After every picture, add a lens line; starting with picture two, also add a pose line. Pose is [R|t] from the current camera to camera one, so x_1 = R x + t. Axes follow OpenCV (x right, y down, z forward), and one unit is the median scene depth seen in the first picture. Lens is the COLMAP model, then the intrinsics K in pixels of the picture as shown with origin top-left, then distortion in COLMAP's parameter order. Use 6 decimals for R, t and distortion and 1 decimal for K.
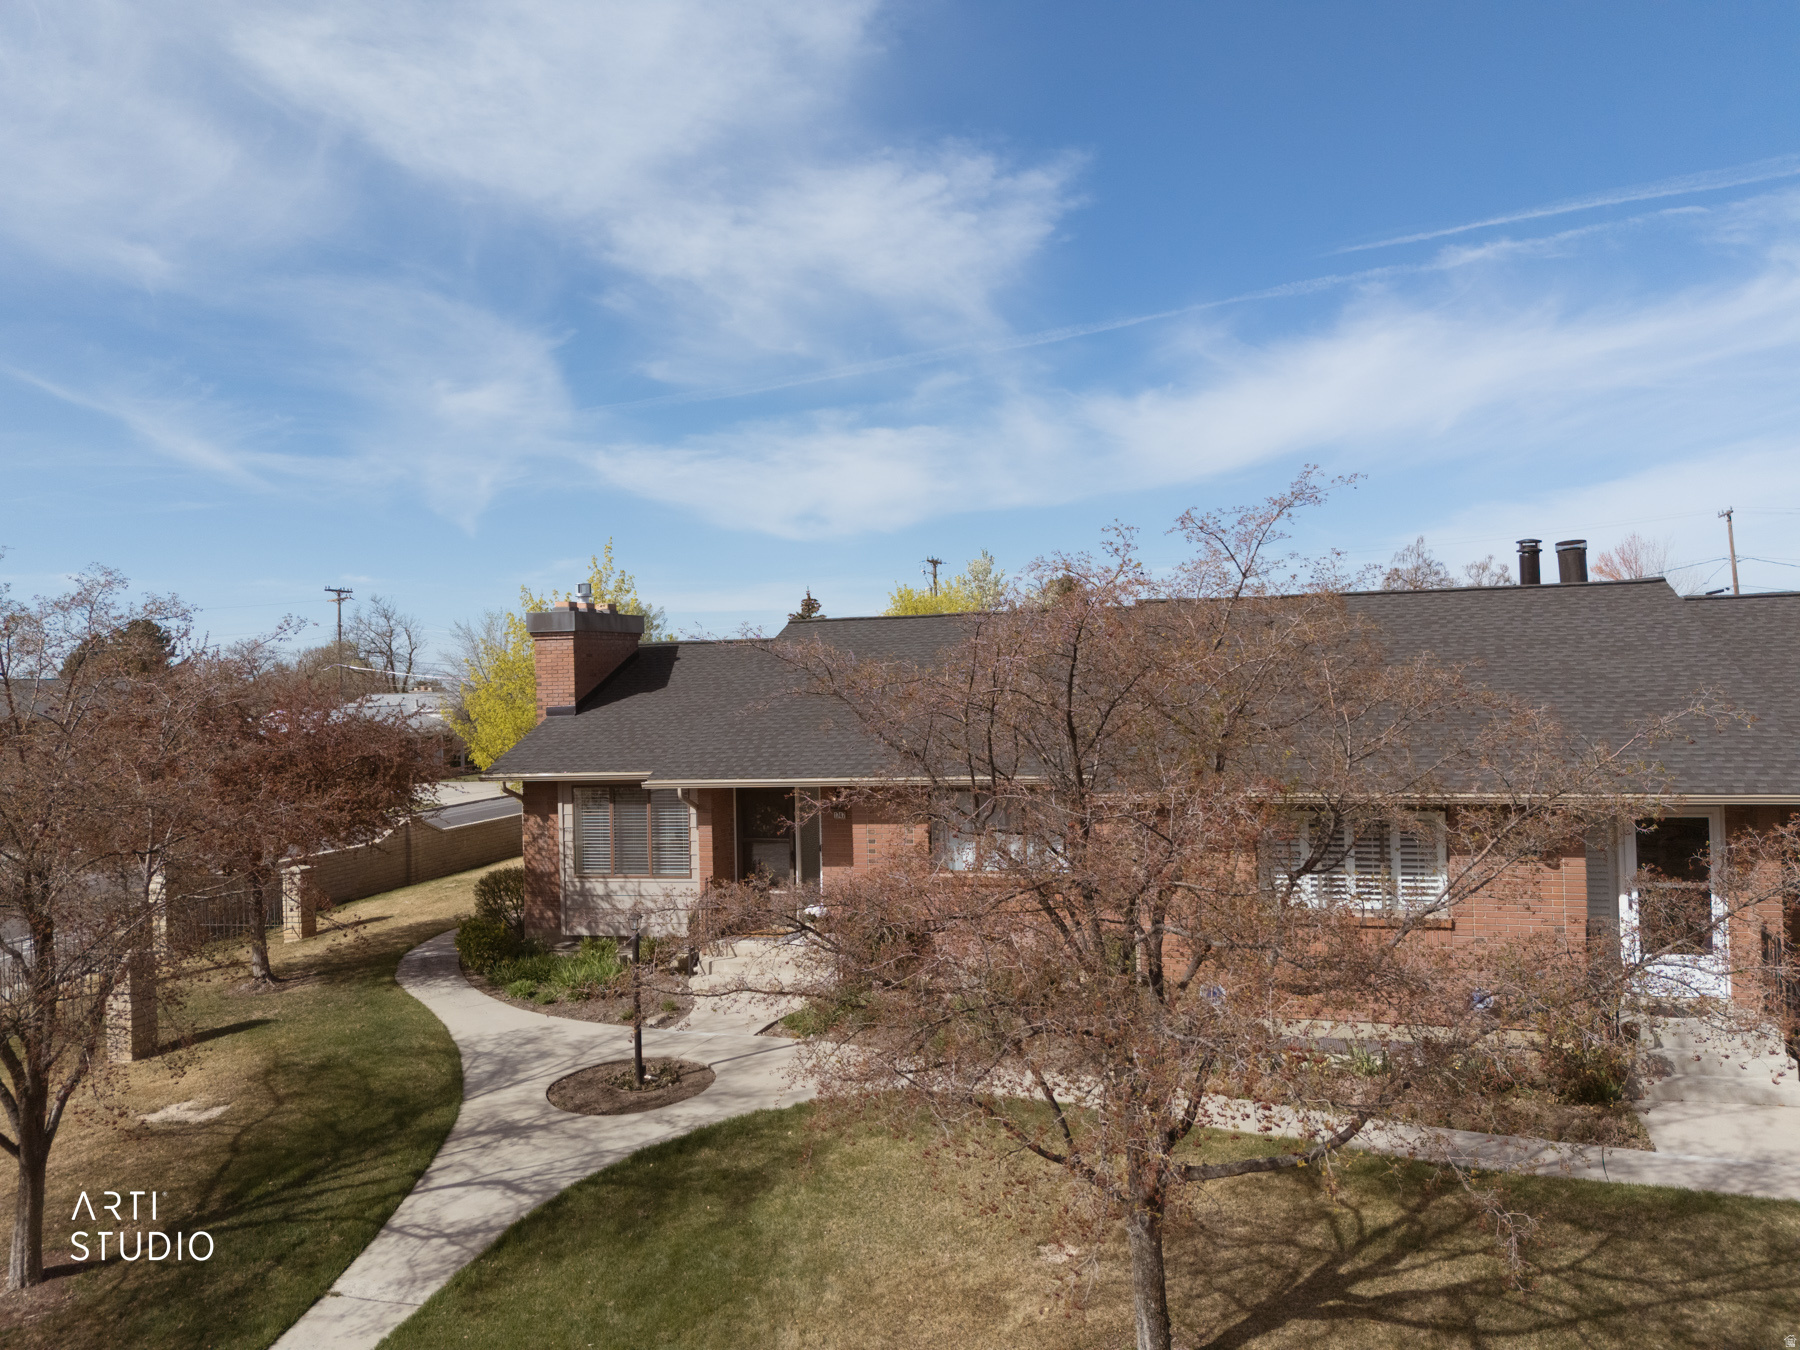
lens RADIAL K [[1327.1, 0, 909.5], [0, 1327.1, 608.5], [0, 0, 1]] dist [0.063103, -0.070906]
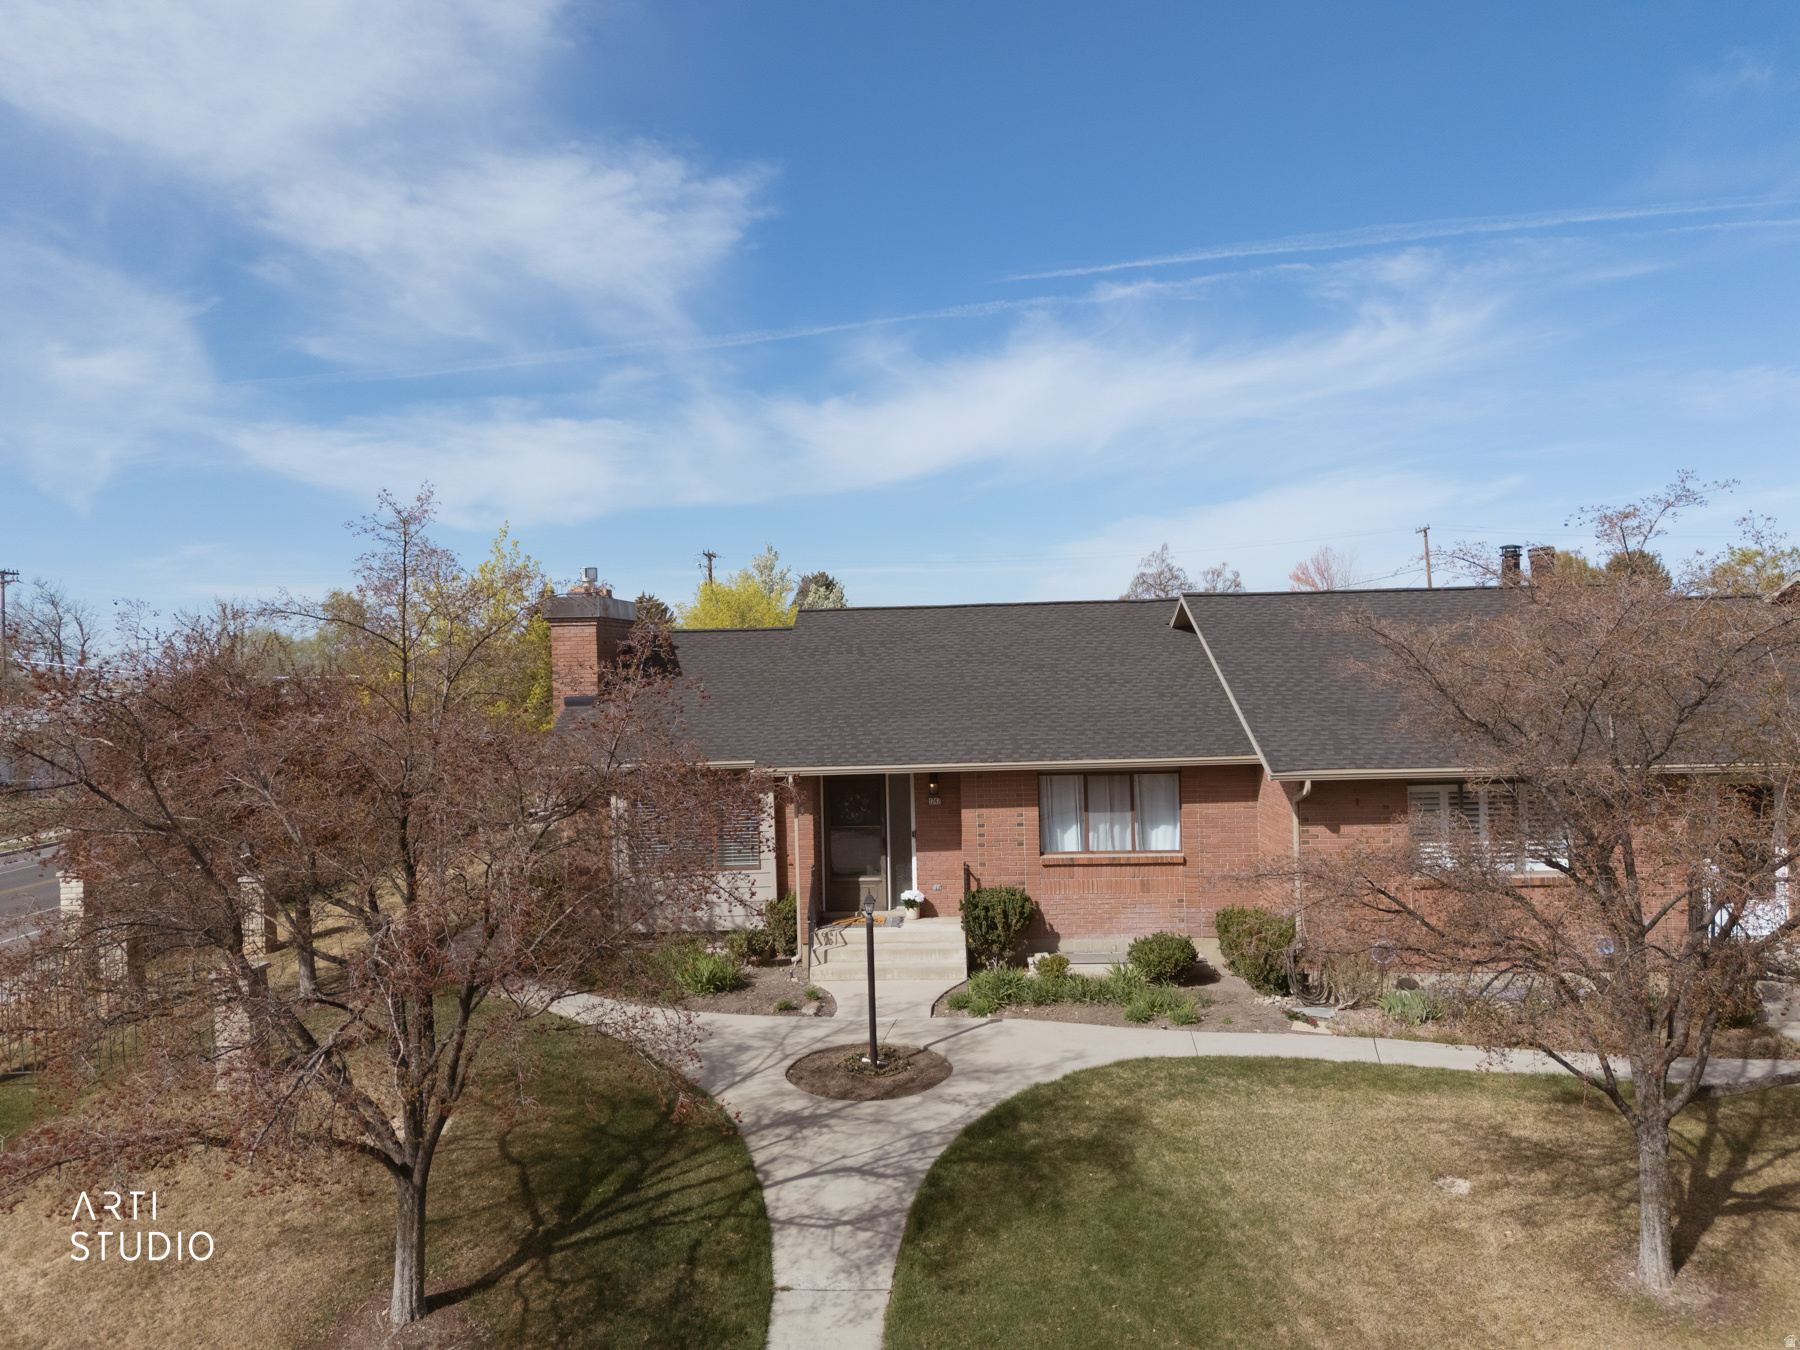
lens RADIAL K [[1312.4, 0, 900.8], [0, 1312.4, 519.9], [0, 0, 1]] dist [0.060992, -0.051285]
pose [[0.972474, 0.031519, 0.230868, -0.260361], [-0.016376, 0.997604, -0.067219, 0.006784], [-0.232434, 0.061588, 0.970660, 0.003362]]
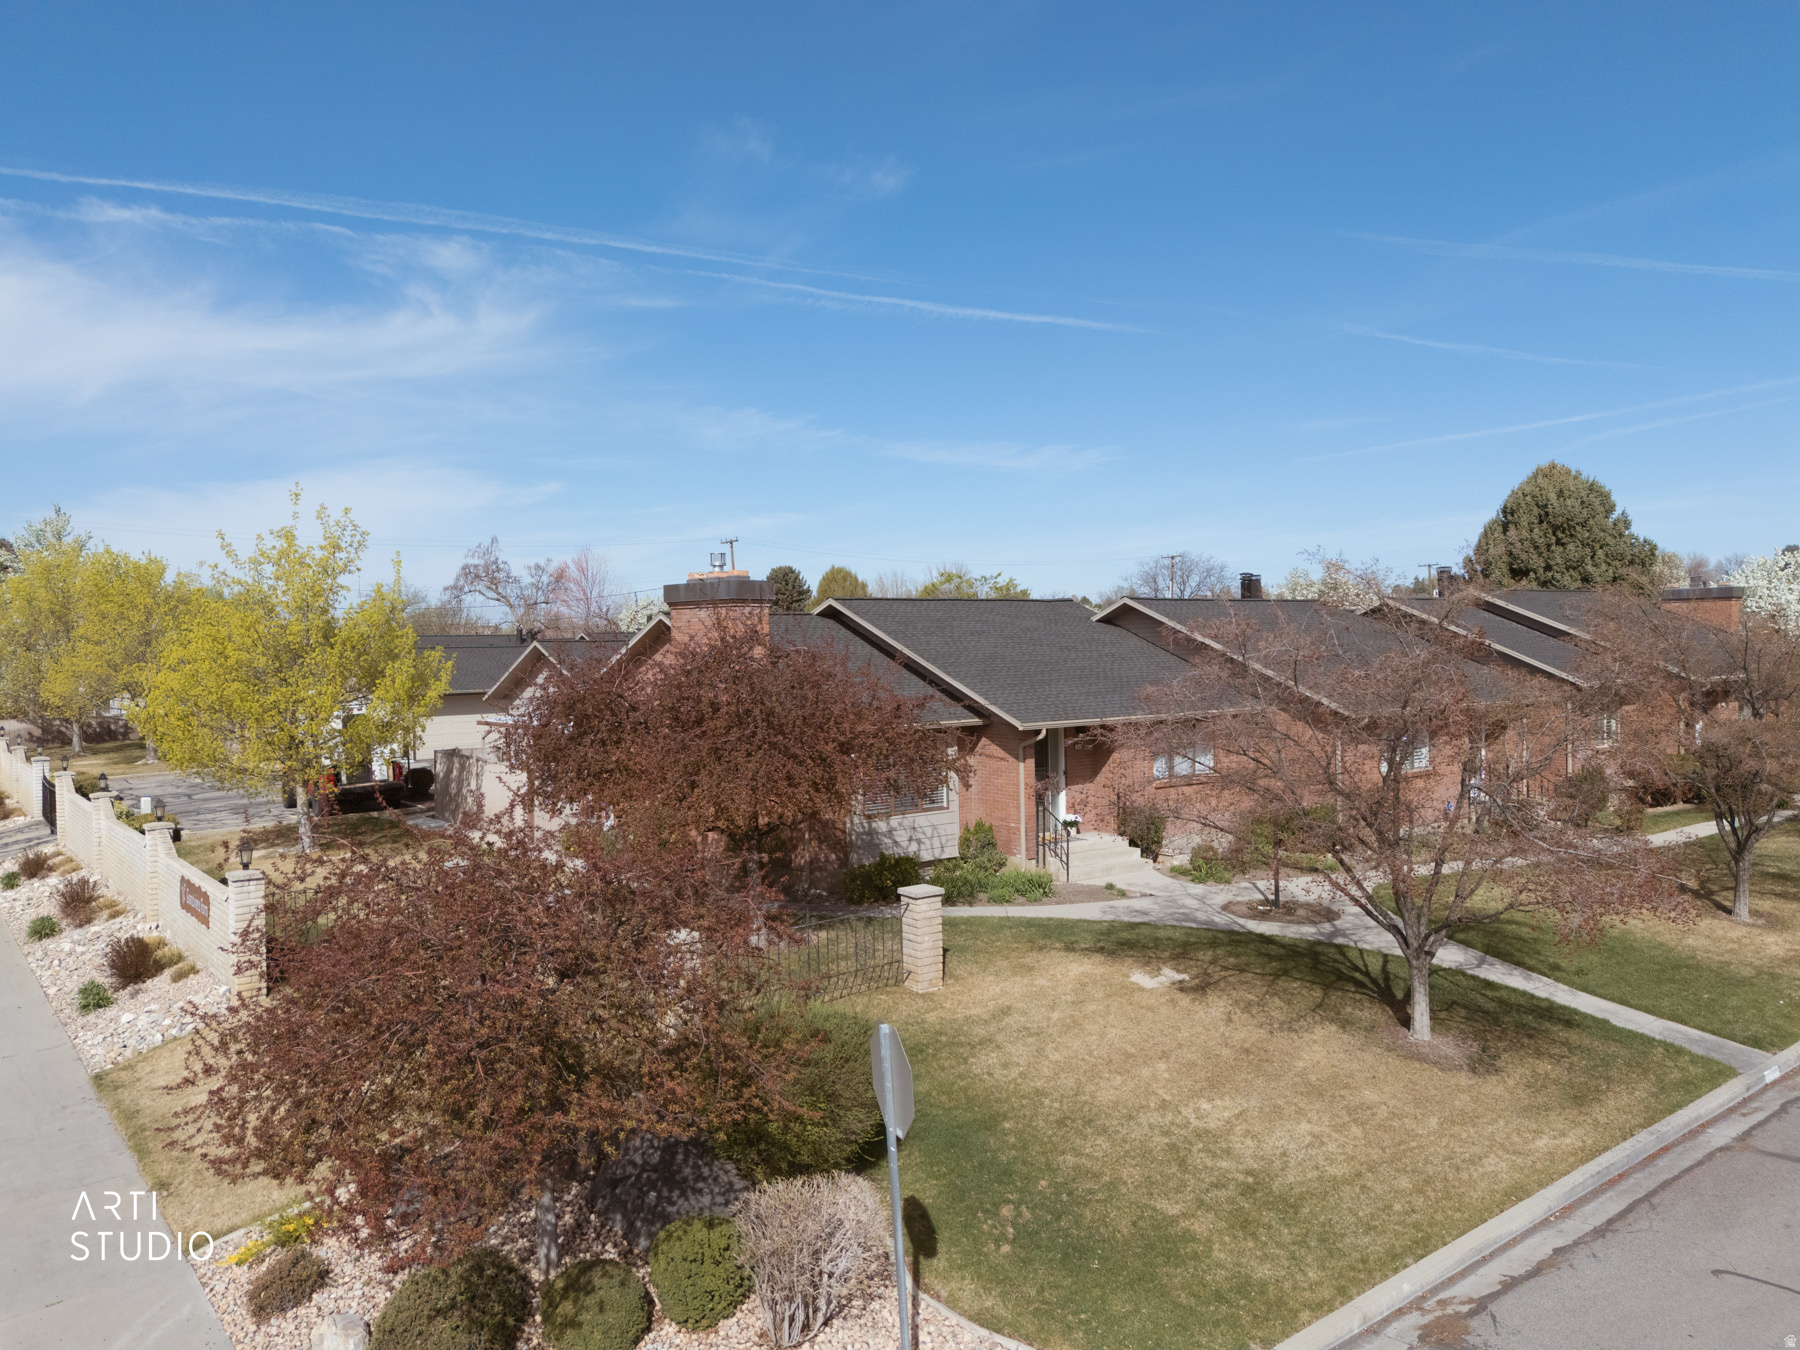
lens RADIAL K [[1320.8, 0, 900.0], [0, 1320.8, 675.0], [0, 0, 1]] dist [0.069982, -0.060654]
pose [[0.590280, -0.001440, 0.807197, -1.018485], [-0.042100, 0.998582, 0.032568, 0.037454], [-0.806100, -0.053207, 0.589383, 0.291565]]
